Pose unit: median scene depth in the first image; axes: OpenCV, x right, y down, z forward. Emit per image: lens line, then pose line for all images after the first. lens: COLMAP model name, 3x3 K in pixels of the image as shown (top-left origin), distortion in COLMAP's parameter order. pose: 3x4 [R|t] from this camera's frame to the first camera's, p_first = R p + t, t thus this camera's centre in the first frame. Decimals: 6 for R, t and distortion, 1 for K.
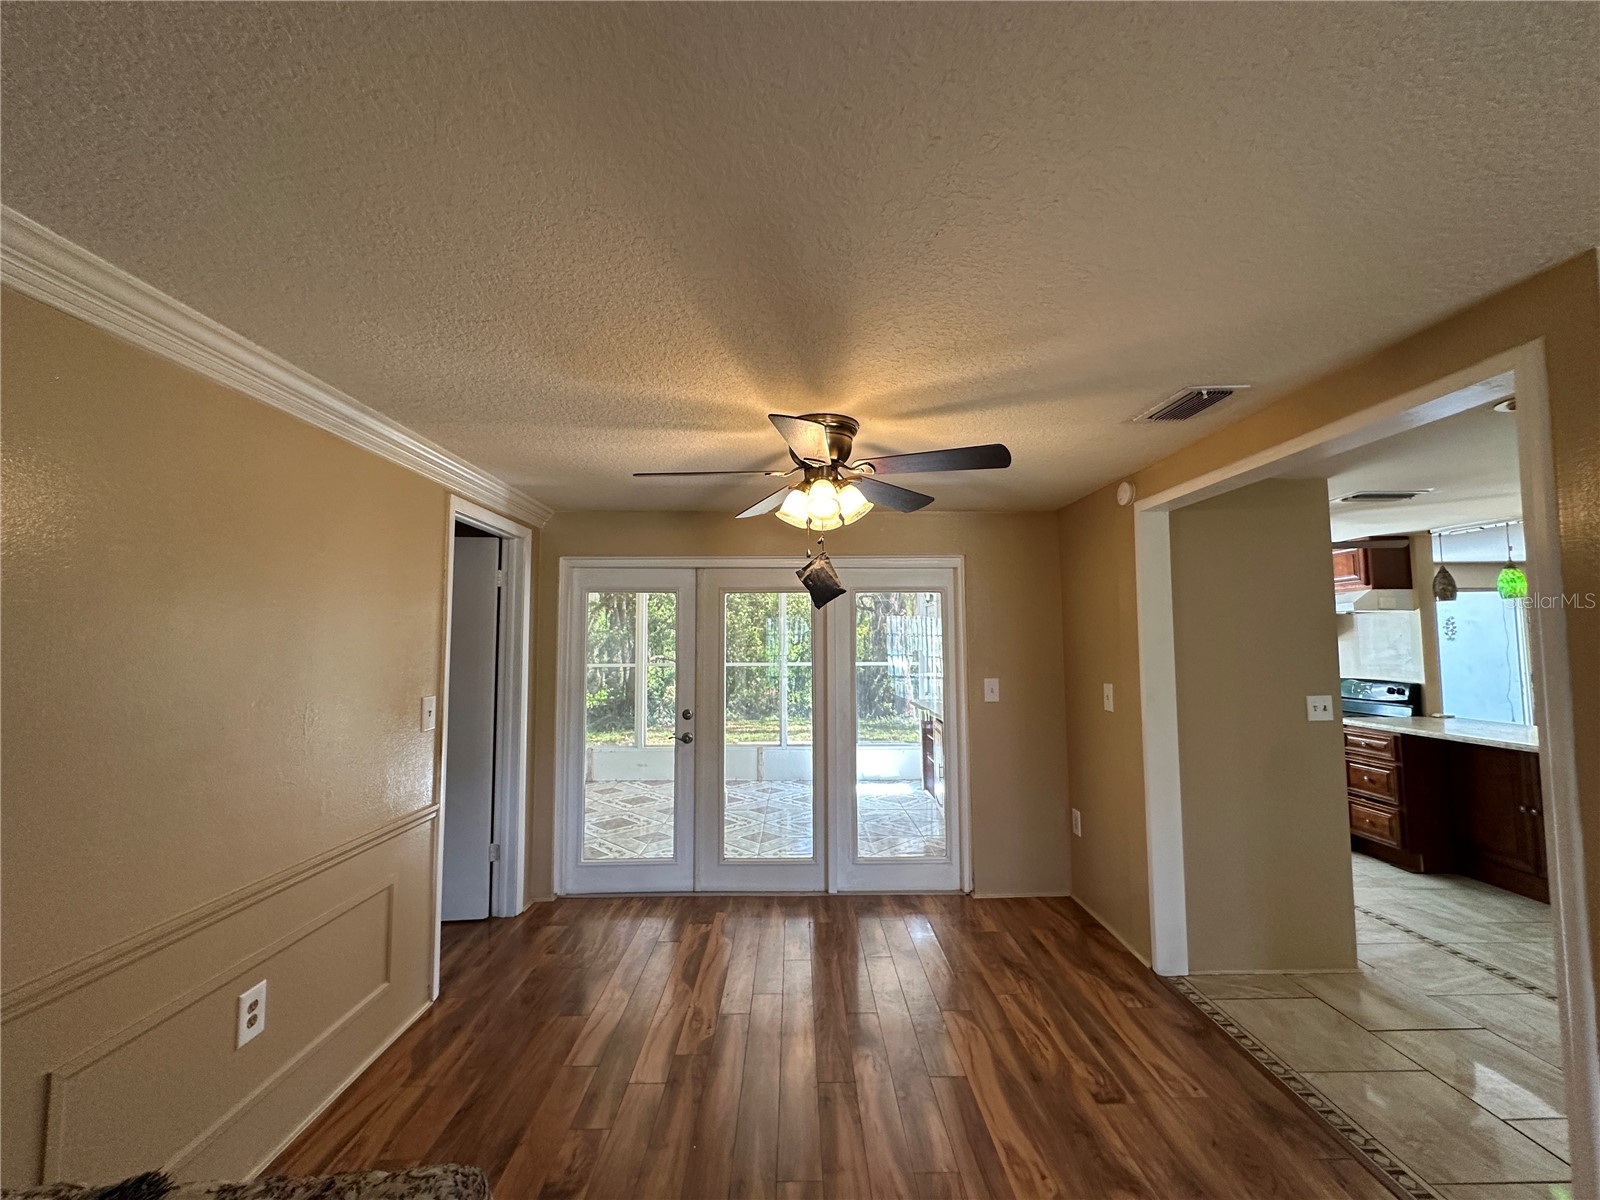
lens RADIAL K [[639.7, 0, 799.4], [0, 639.7, 601.6], [0, 0, 1]] dist [-0.006264, 0.001395]
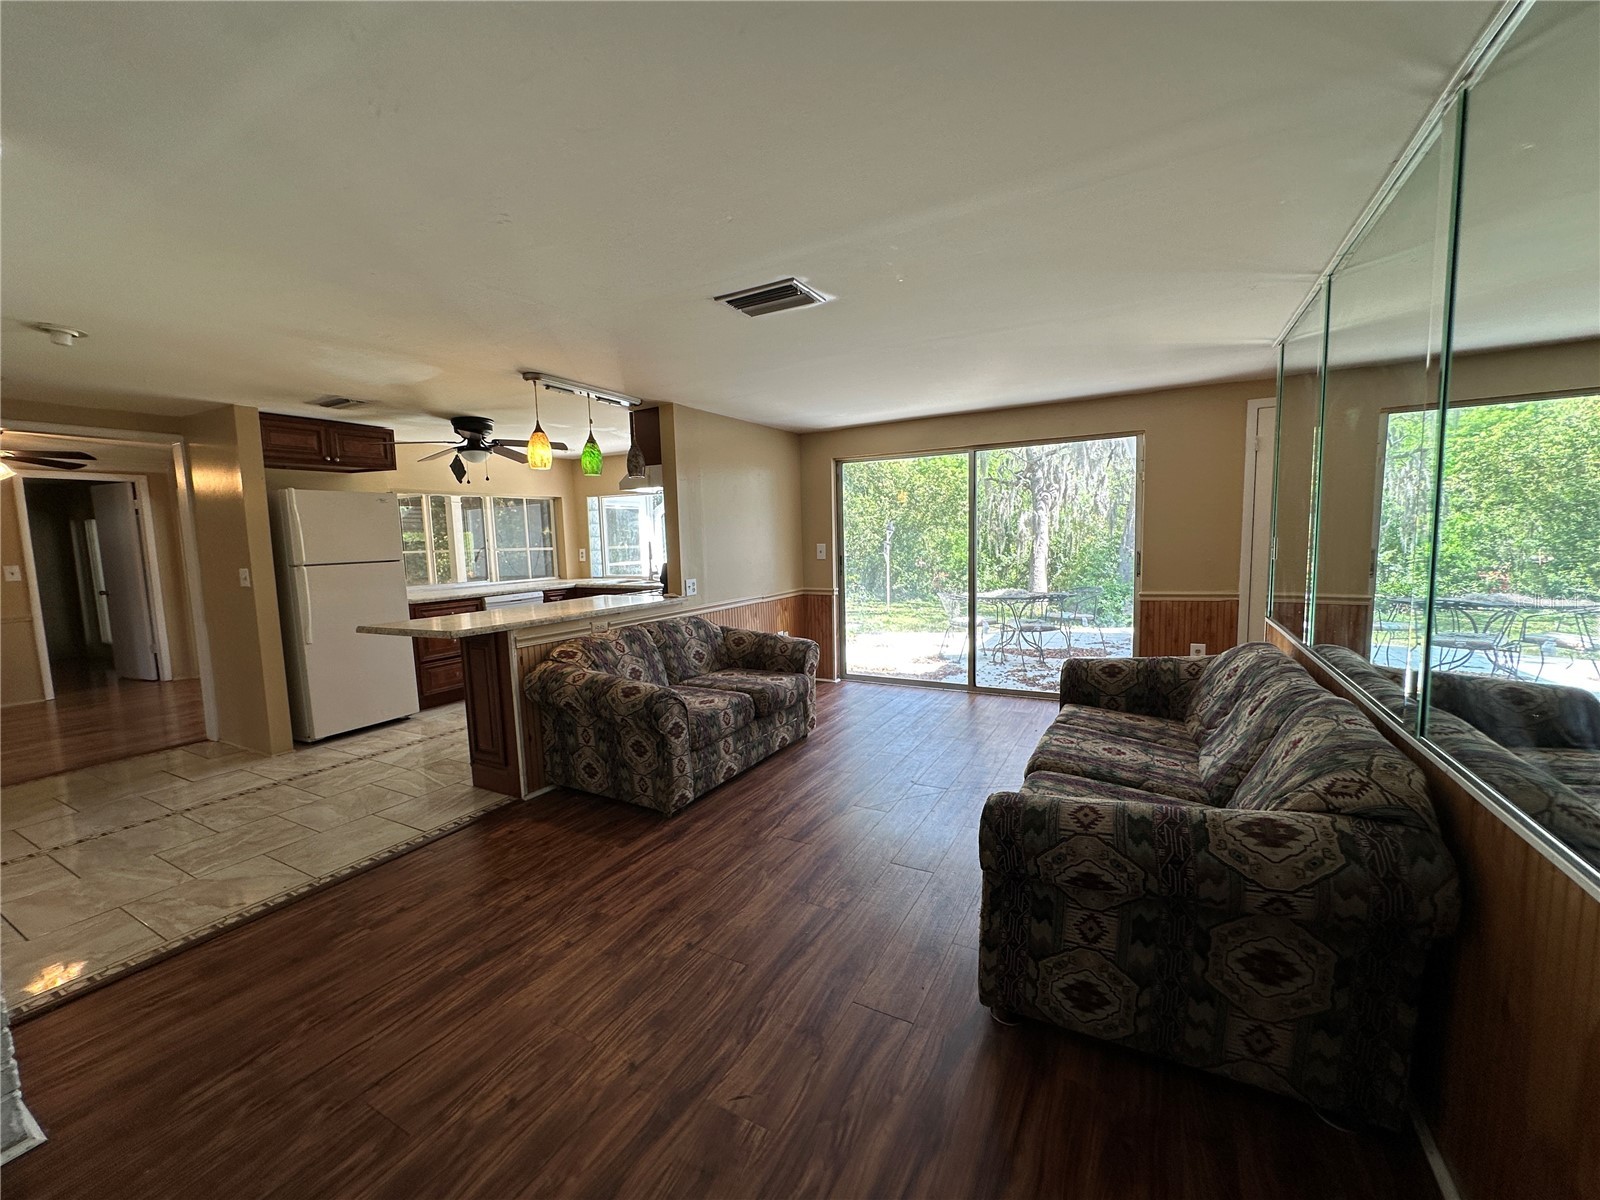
lens RADIAL K [[639.7, 0, 802.3], [0, 639.7, 603.6], [0, 0, 1]] dist [-0.006264, 0.001395]
pose [[0.871717, 0.030859, -0.489038, 2.579177], [0.055612, 0.985336, 0.161307, 0.067223], [0.486844, -0.167810, 0.857218, 0.390891]]
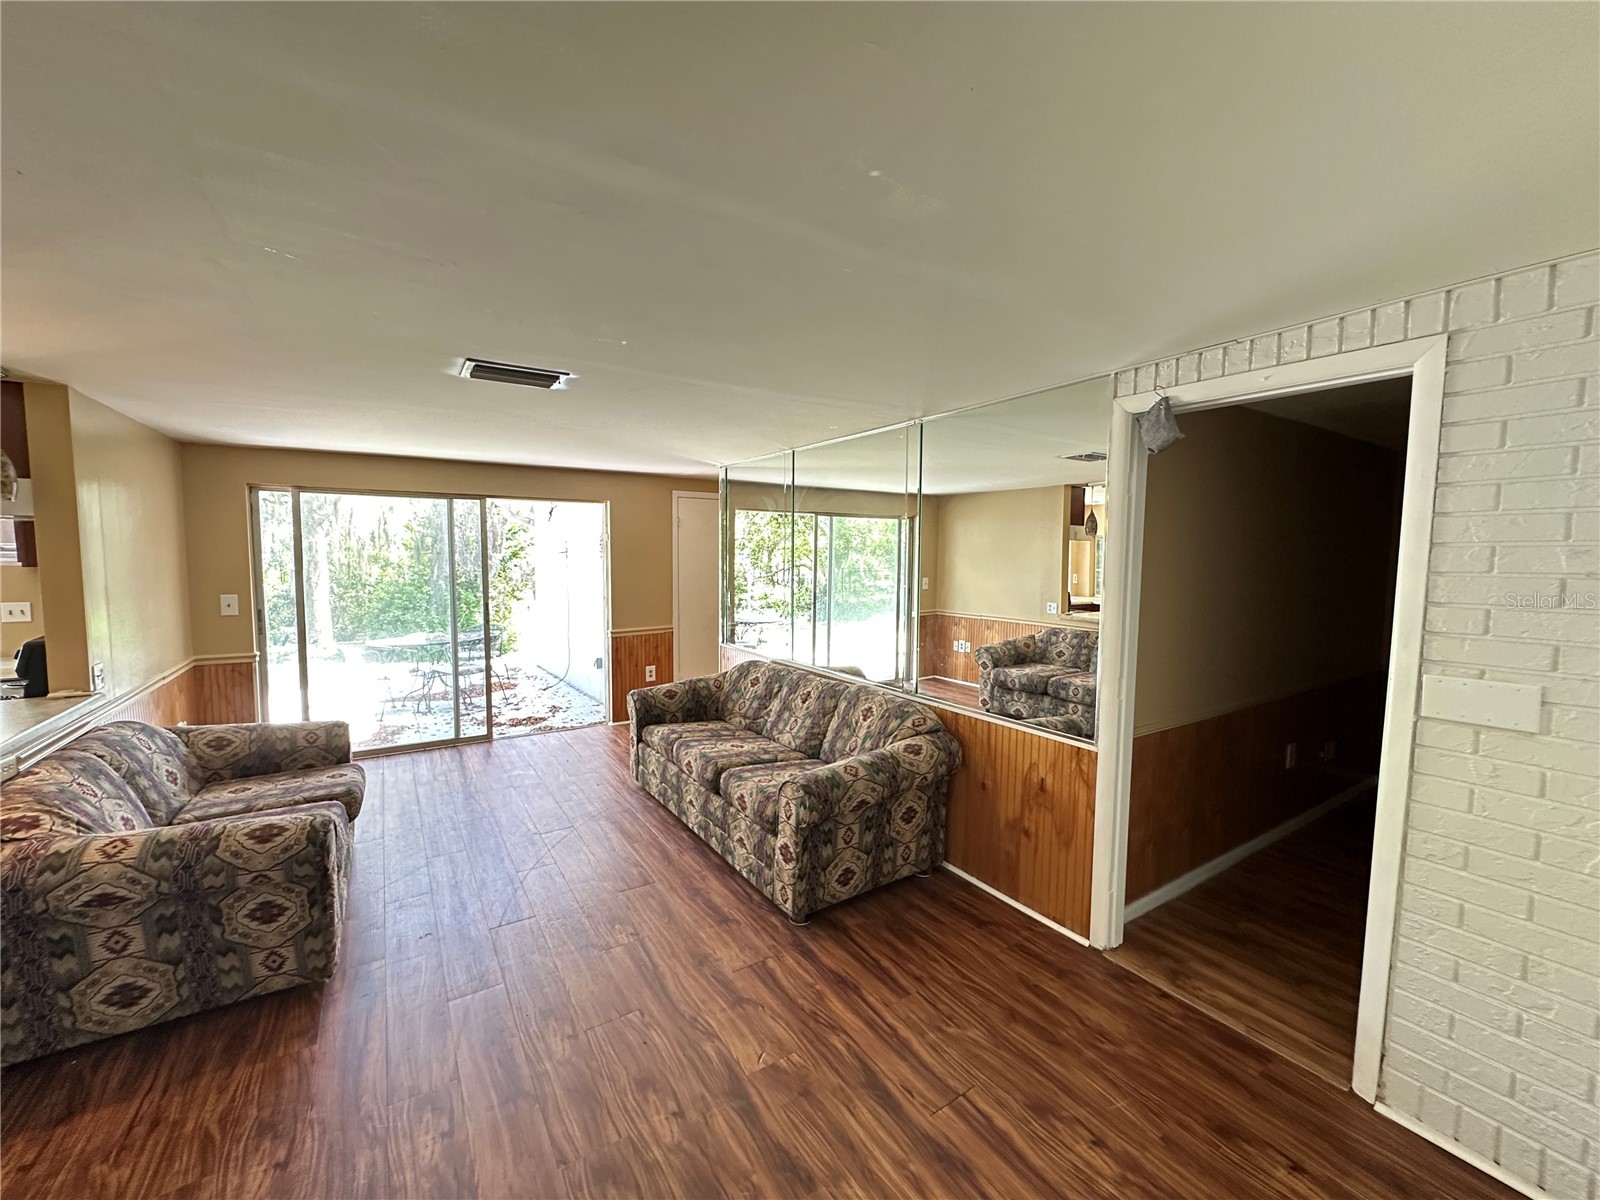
lens RADIAL K [[639.7, 0, 800.2], [0, 639.7, 601.1], [0, 0, 1]] dist [-0.006264, 0.001395]
pose [[0.842130, -0.030811, 0.538393, 1.968990], [-0.044942, 0.990884, 0.127002, -0.024430], [-0.537398, -0.131149, 0.833069, 0.218041]]
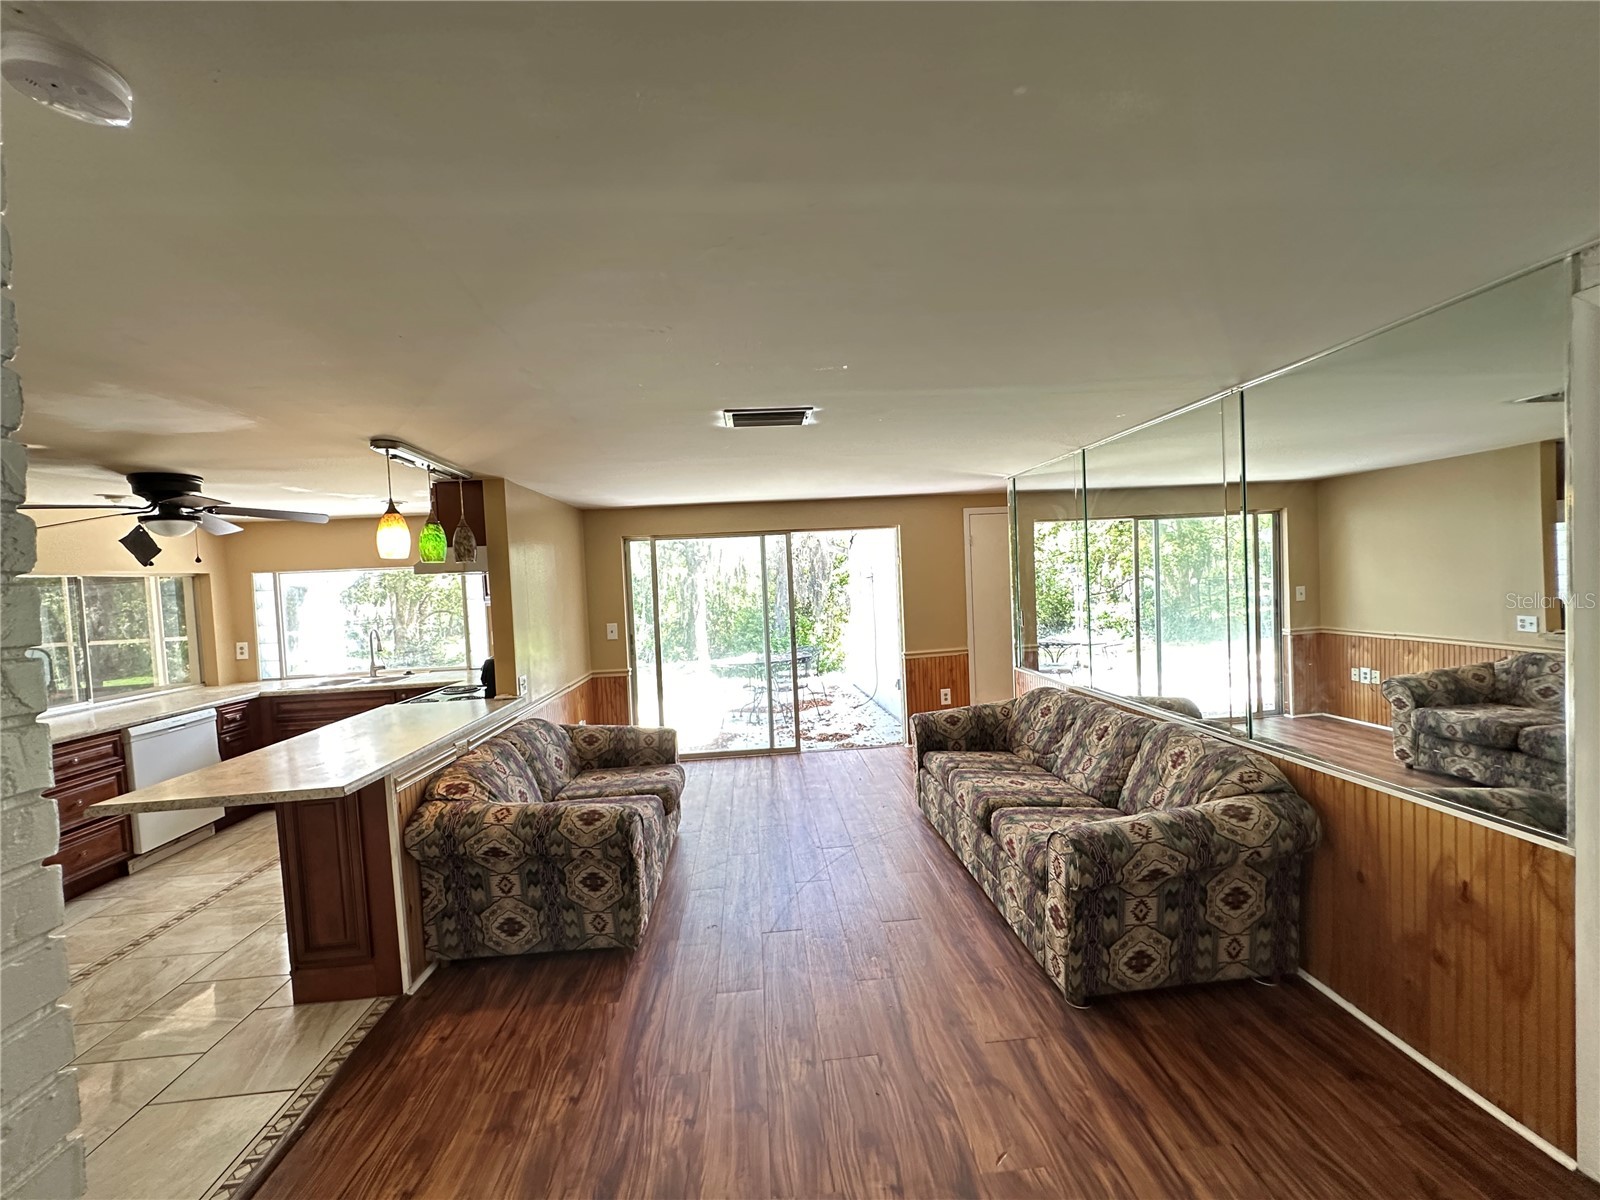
lens RADIAL K [[639.7, 0, 800.8], [0, 639.7, 600.5], [0, 0, 1]] dist [-0.006264, 0.001395]
pose [[0.996732, -0.045281, 0.066889, 2.088523], [0.038712, 0.994586, 0.096442, -0.022724], [-0.070894, -0.093537, 0.993089, 0.226909]]
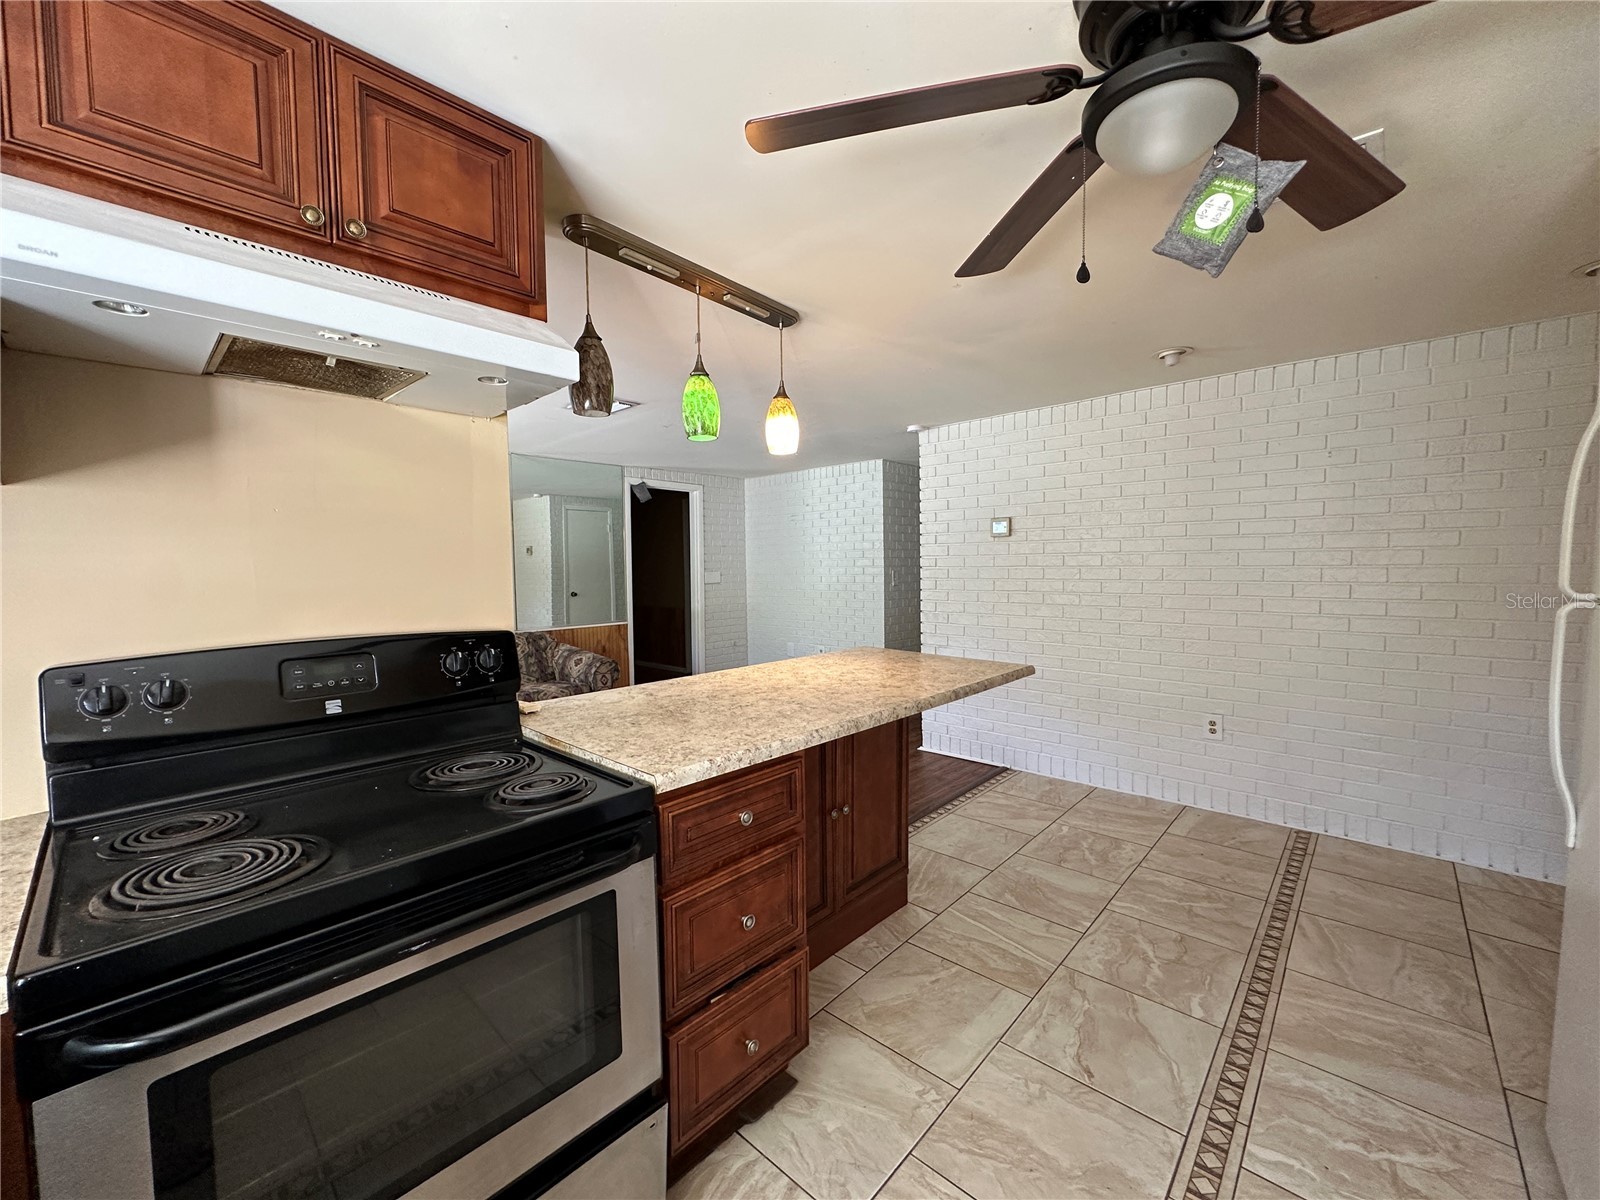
lens RADIAL K [[639.7, 0, 796.3], [0, 639.7, 598.8], [0, 0, 1]] dist [-0.006264, 0.001395]
pose [[-0.724499, -0.023998, 0.688858, 0.967902], [-0.028250, 0.999588, 0.005112, 0.164619], [-0.688697, -0.015757, -0.724878, 1.806718]]
